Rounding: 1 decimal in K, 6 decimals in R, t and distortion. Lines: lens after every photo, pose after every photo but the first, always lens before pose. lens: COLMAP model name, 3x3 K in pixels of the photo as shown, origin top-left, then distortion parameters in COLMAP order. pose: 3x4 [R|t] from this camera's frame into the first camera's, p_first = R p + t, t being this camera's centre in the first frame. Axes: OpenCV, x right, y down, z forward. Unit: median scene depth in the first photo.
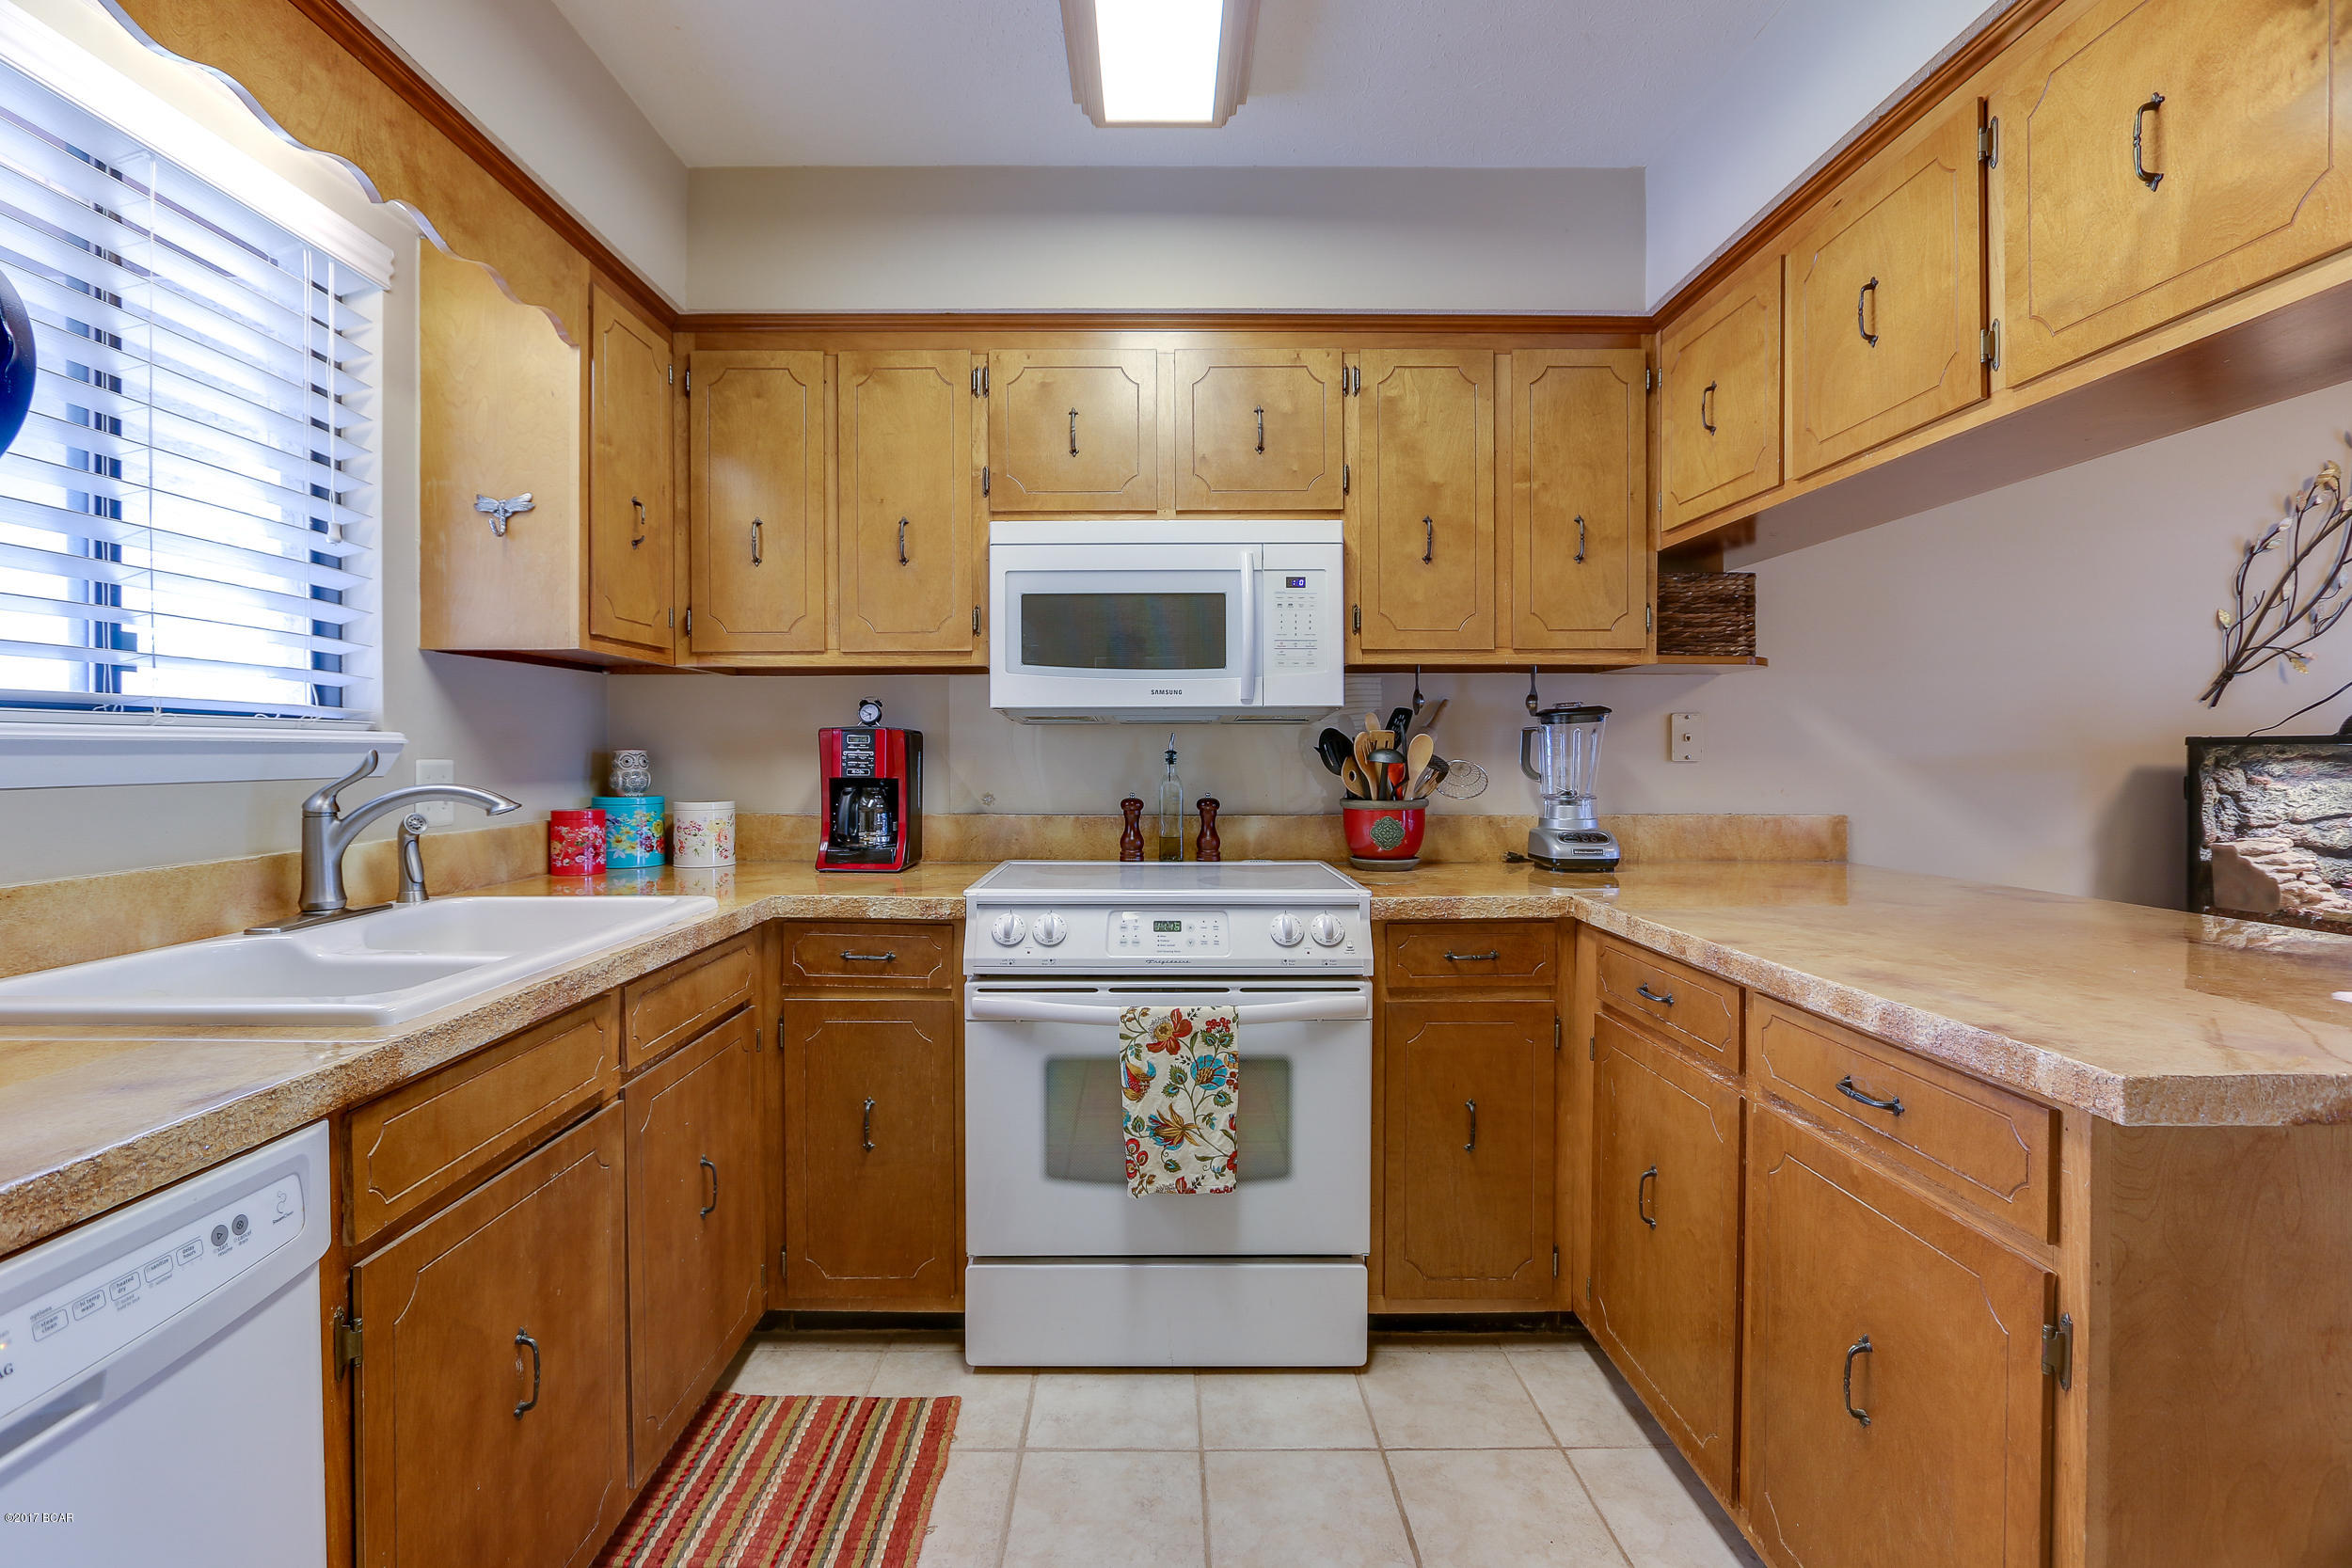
lens RADIAL K [[1135.2, 0, 1167.2], [0, 1135.2, 774.0], [0, 0, 1]] dist [-0.009536, 0.000265]
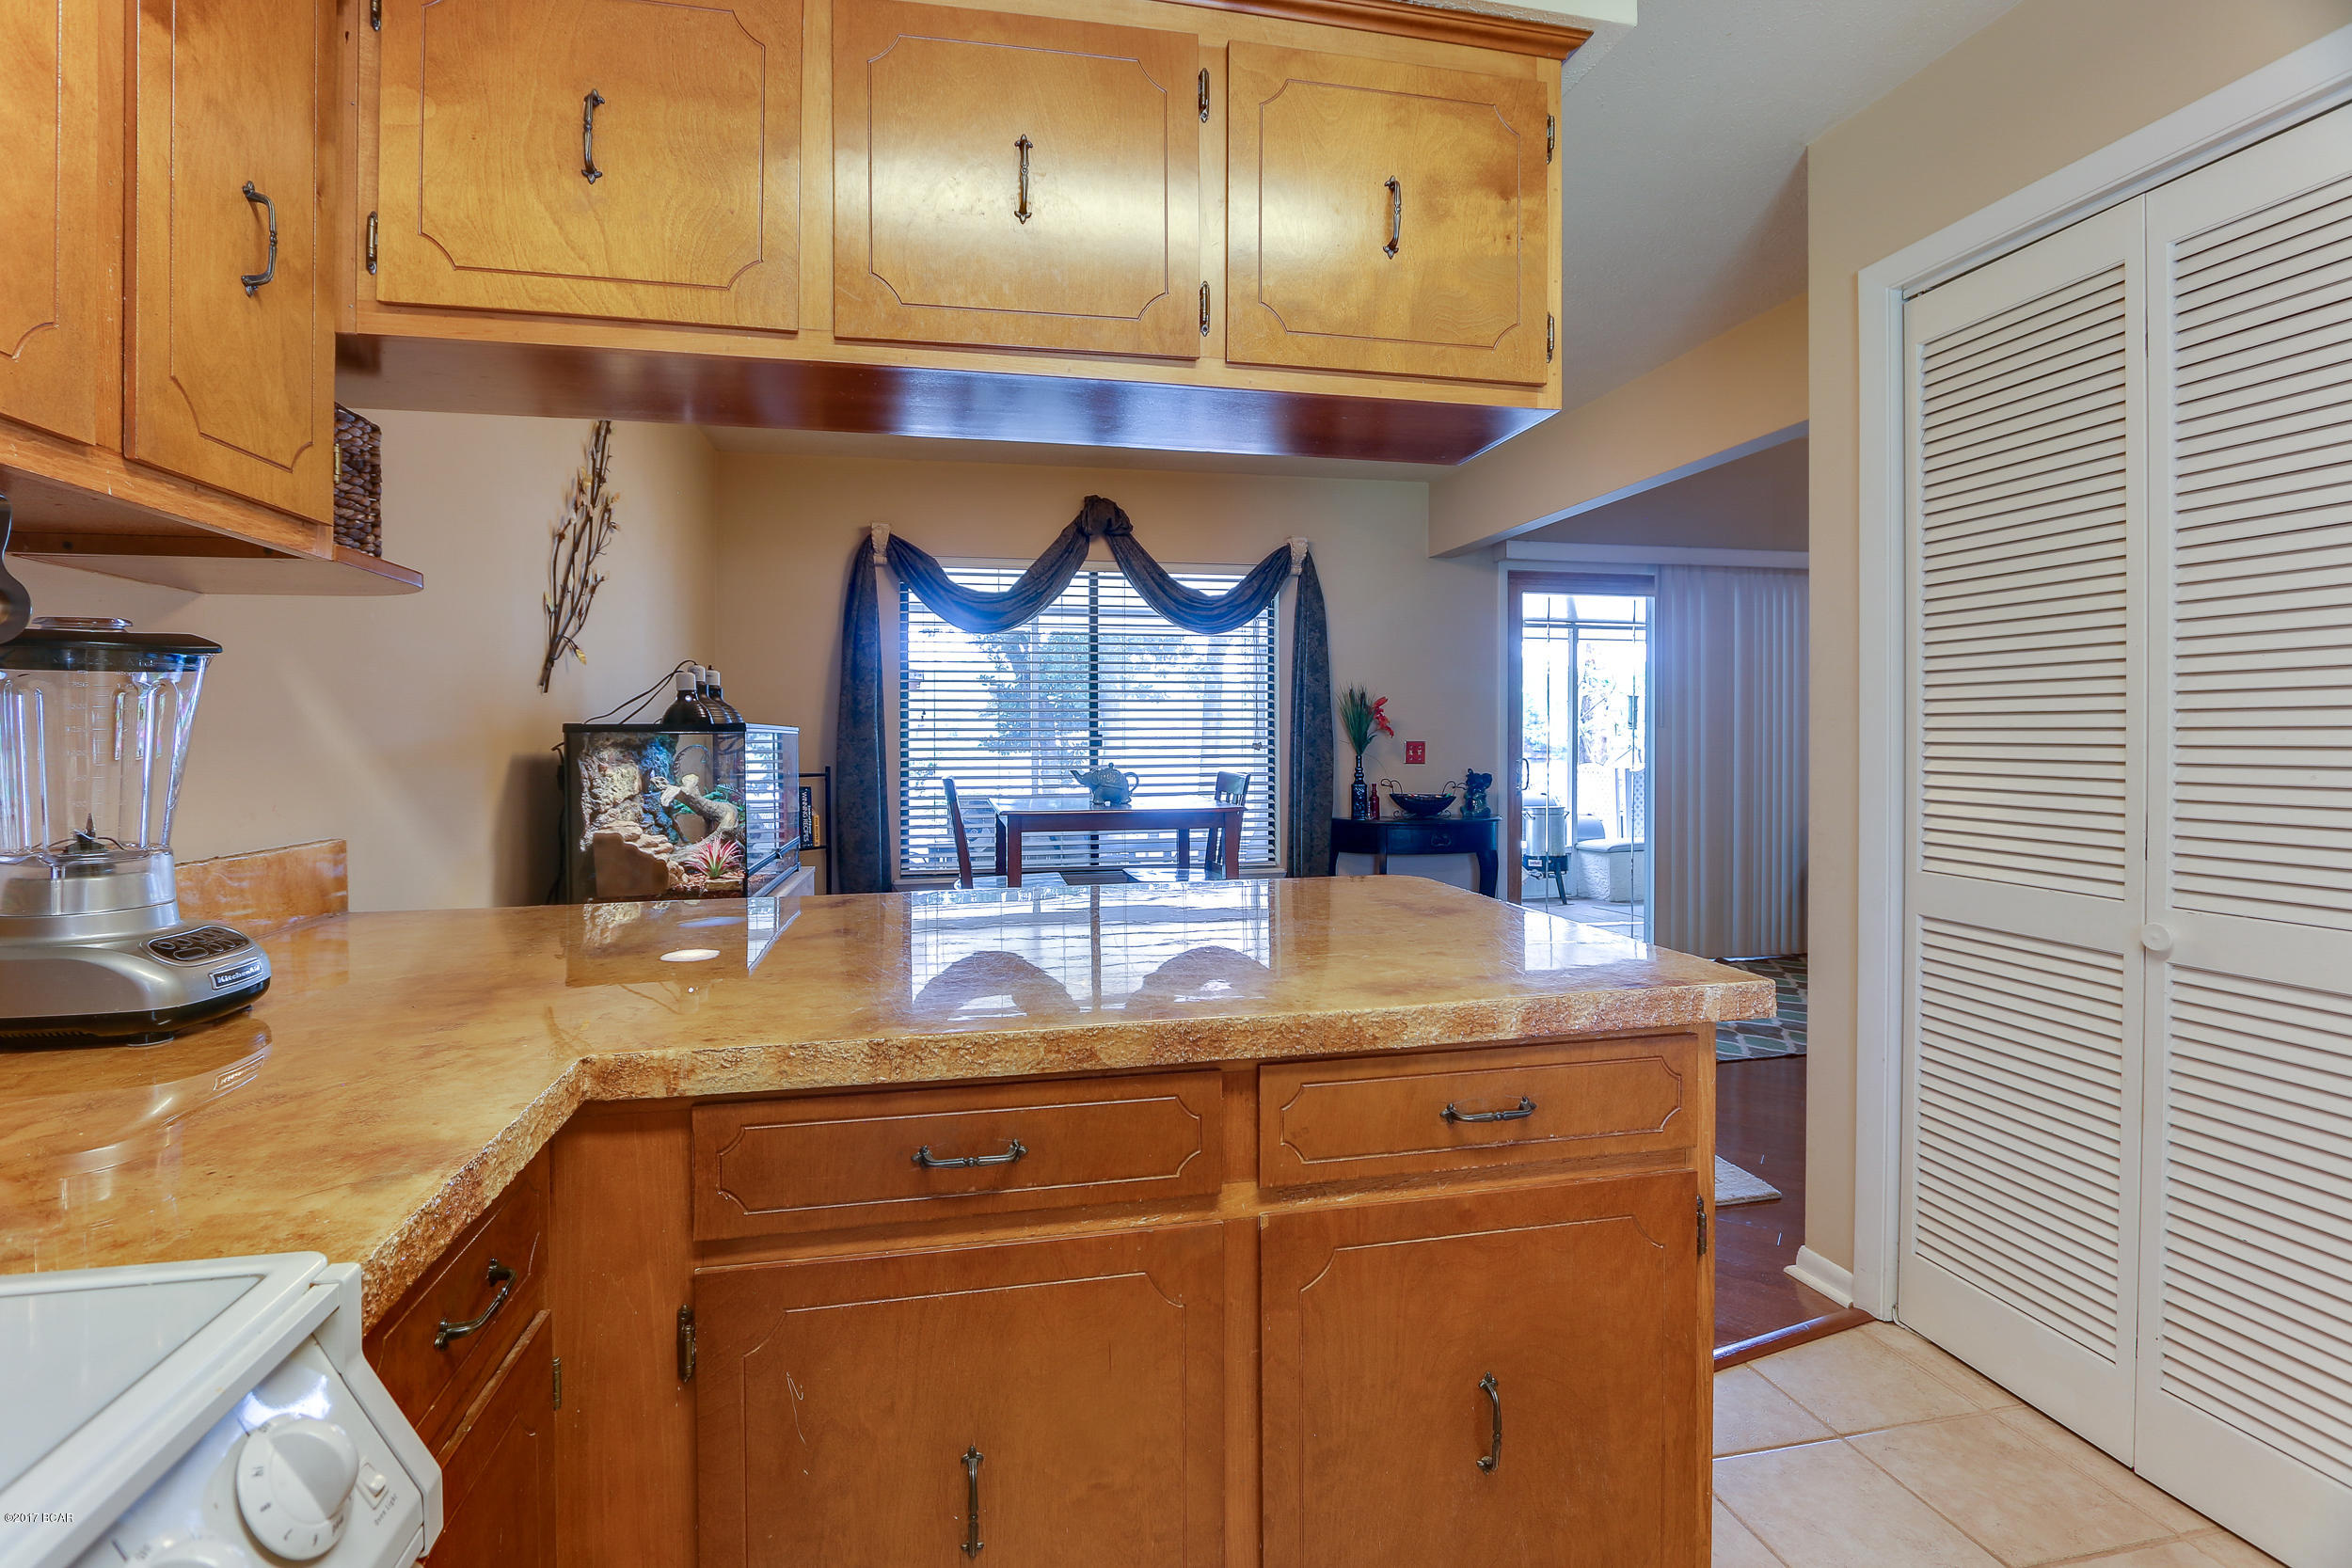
lens RADIAL K [[1135.2, 0, 1063.7], [0, 1135.2, 740.3], [0, 0, 1]] dist [-0.009536, 0.000265]
pose [[-0.195141, -0.002868, 0.980771, -0.134214], [0.022247, 0.999725, 0.007350, -0.019532], [-0.980523, 0.023254, -0.195023, 0.965528]]
